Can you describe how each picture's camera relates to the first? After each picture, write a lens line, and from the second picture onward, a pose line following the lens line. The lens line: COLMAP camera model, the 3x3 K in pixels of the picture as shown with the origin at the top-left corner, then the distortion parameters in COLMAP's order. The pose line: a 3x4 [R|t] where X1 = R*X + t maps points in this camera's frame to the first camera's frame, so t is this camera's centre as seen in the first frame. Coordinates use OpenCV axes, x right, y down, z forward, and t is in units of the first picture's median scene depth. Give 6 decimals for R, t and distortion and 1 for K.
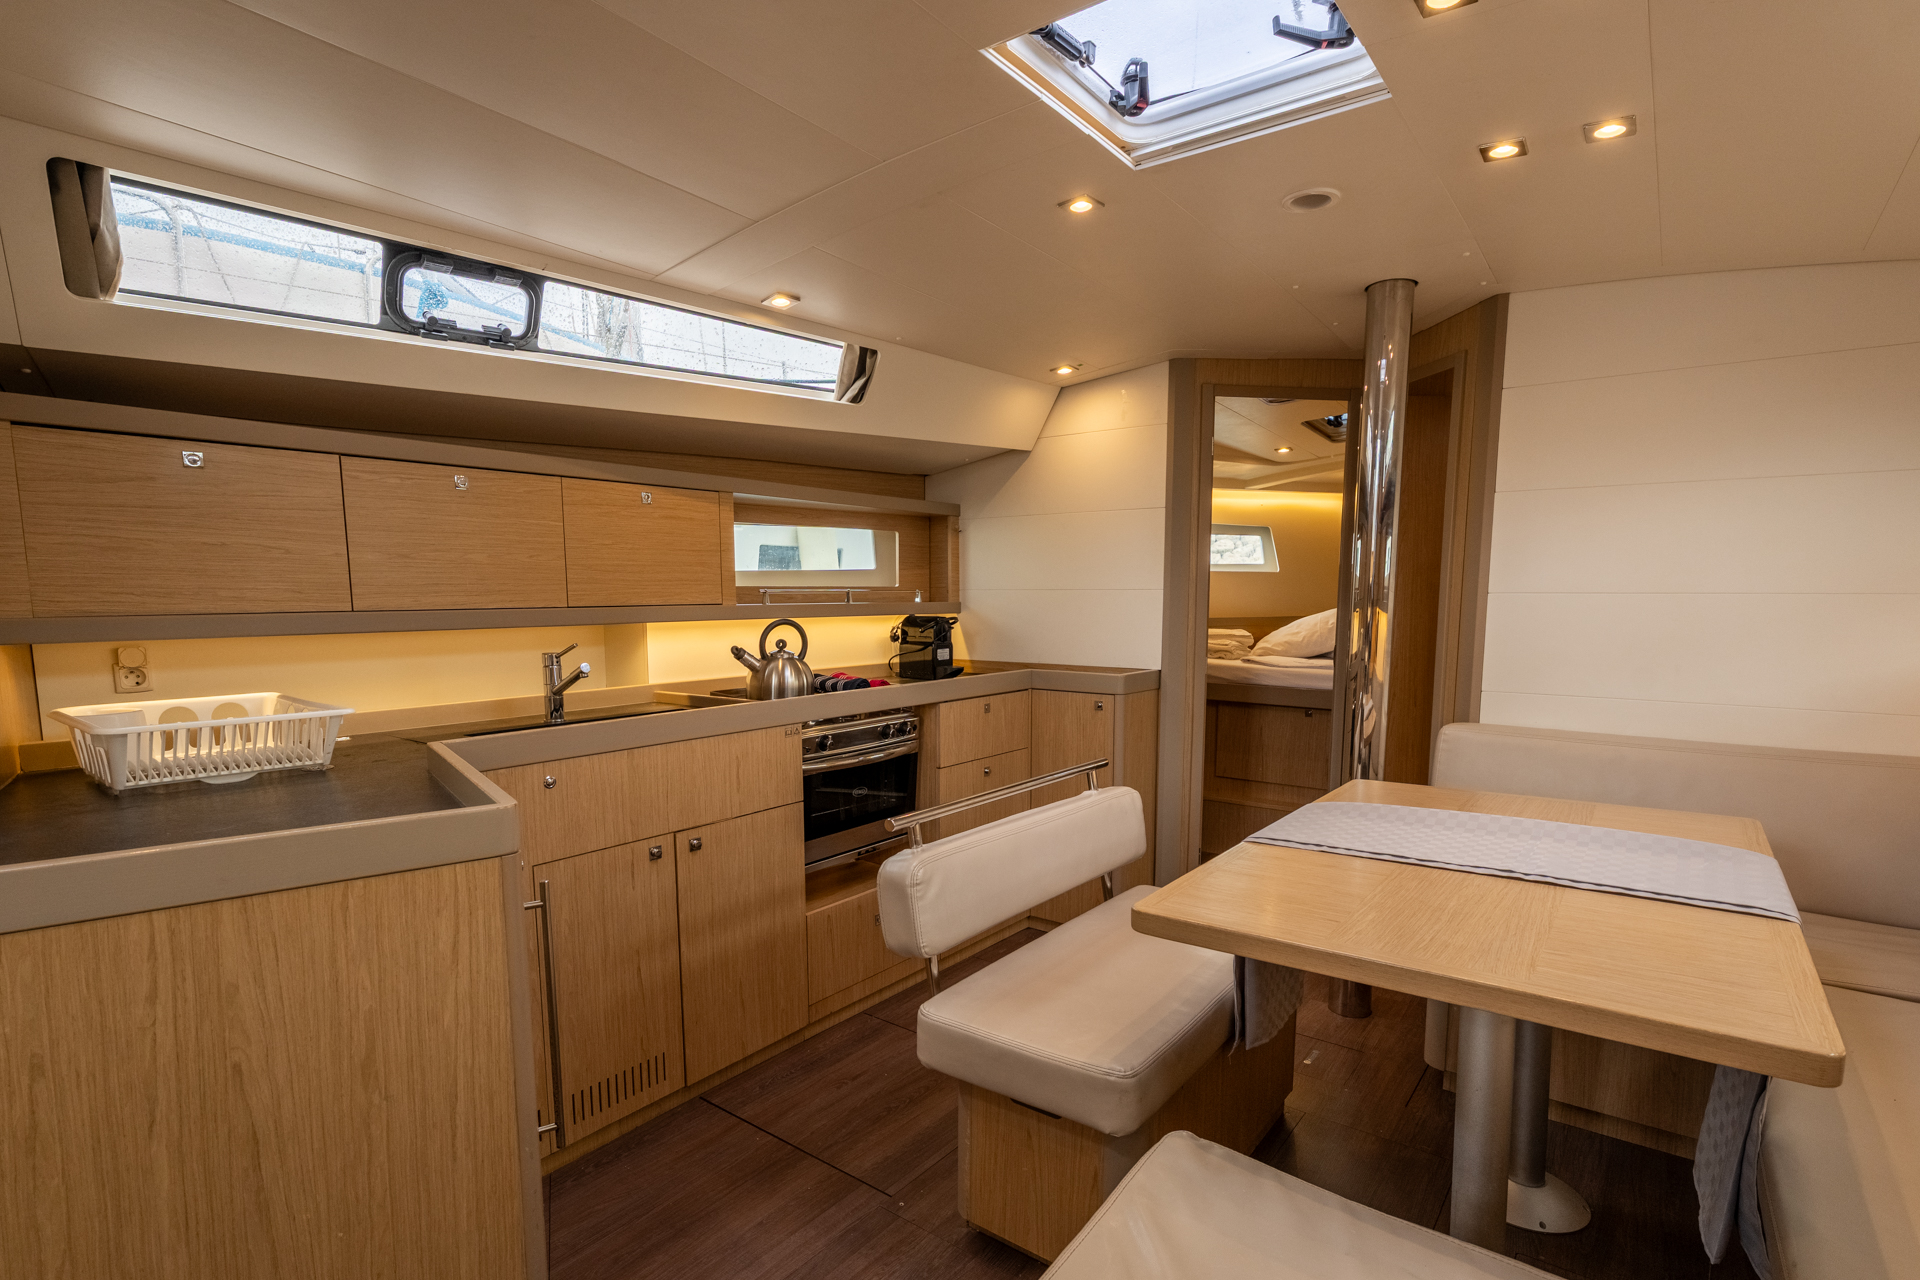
lens RADIAL K [[881.9, 0, 954.8], [0, 881.9, 659.2], [0, 0, 1]] dist [-0.002797, -0.000260]
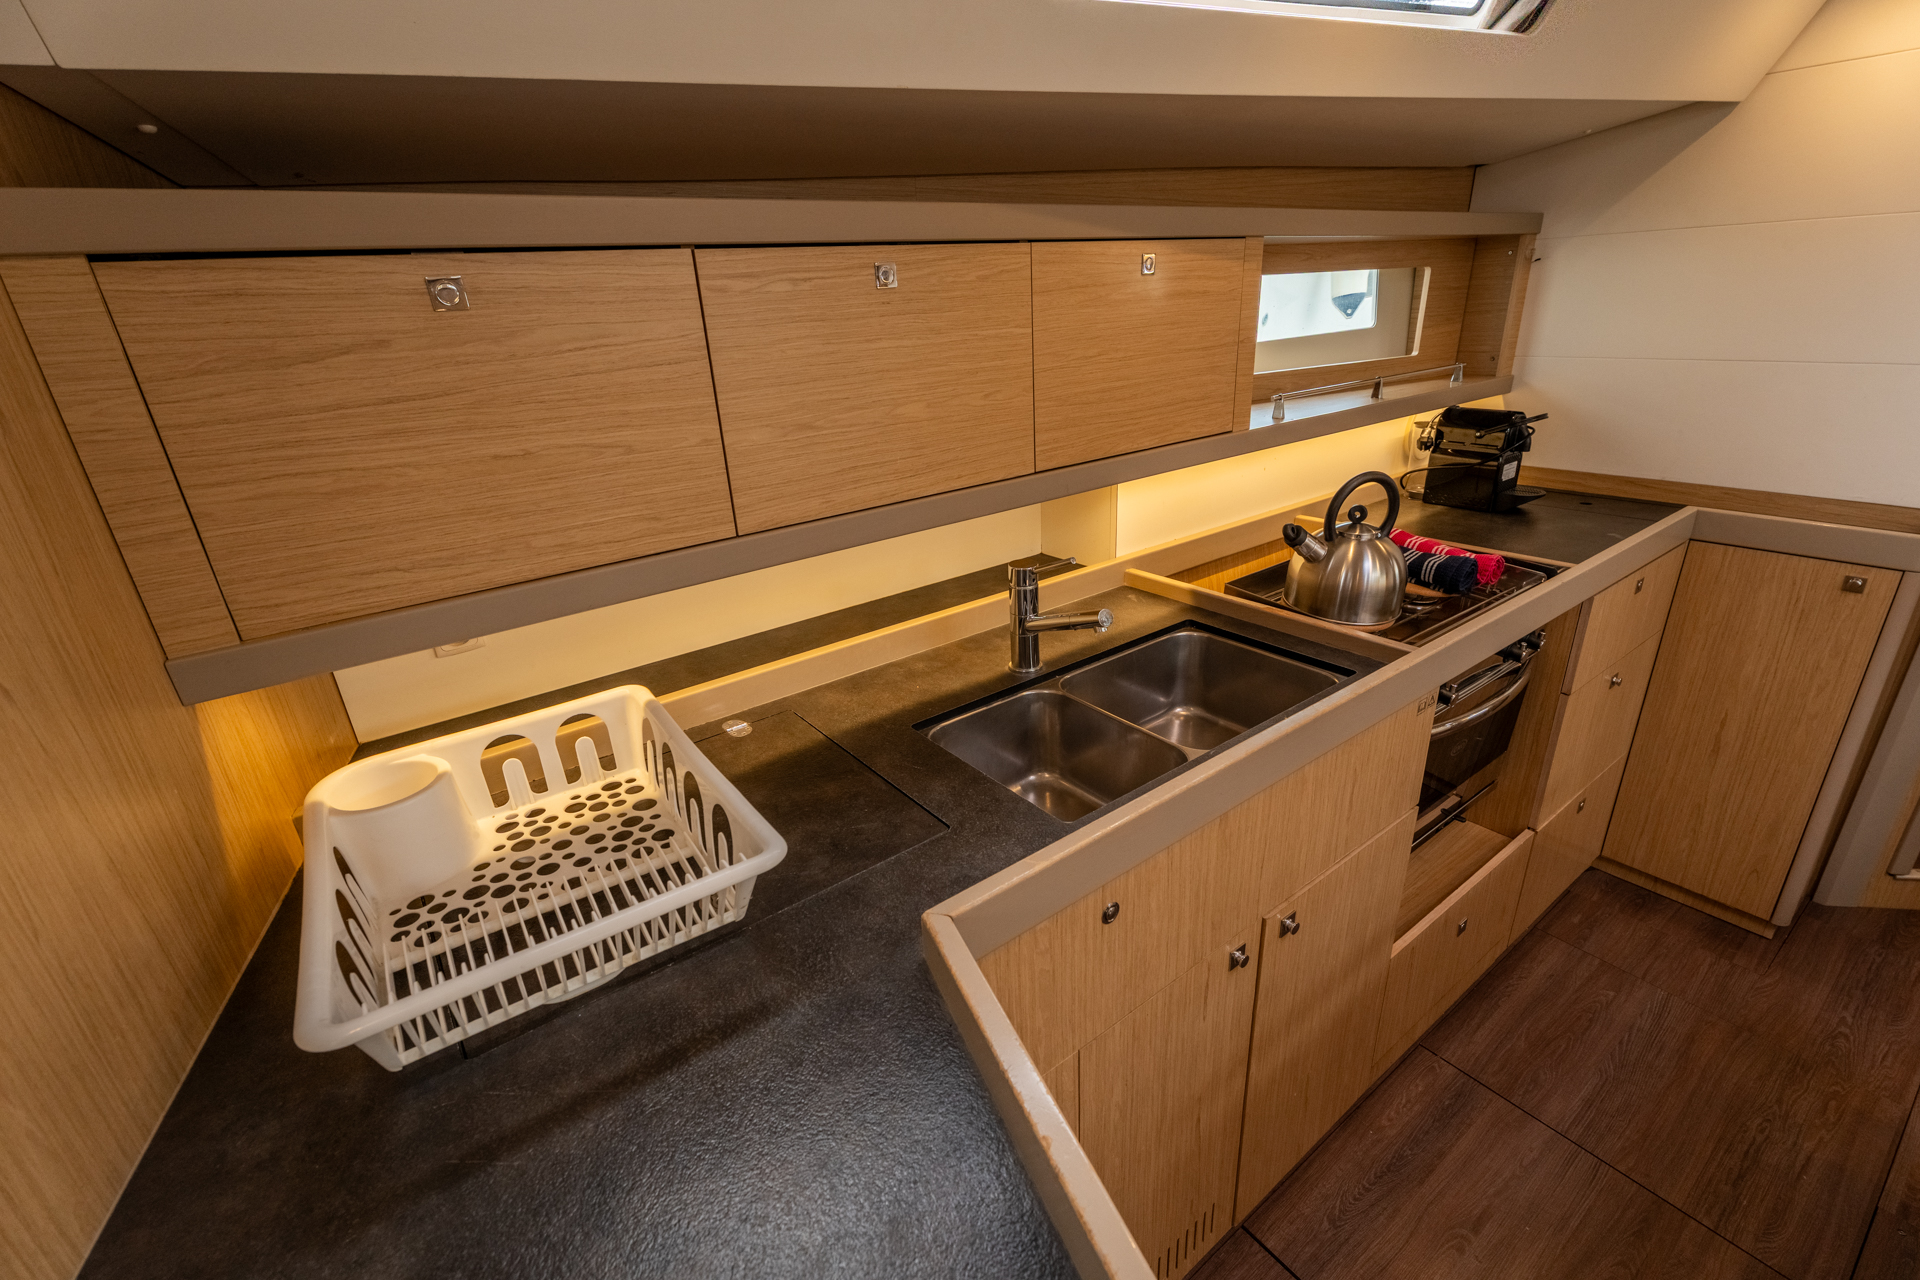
lens RADIAL K [[874.6, 0, 961.6], [0, 874.6, 620.0], [0, 0, 1]] dist [-0.000344, -0.000429]
pose [[0.950697, 0.063505, -0.303550, -0.312194], [0.020213, 0.964039, 0.264990, -0.127036], [0.309462, -0.258061, 0.915226, 0.431052]]
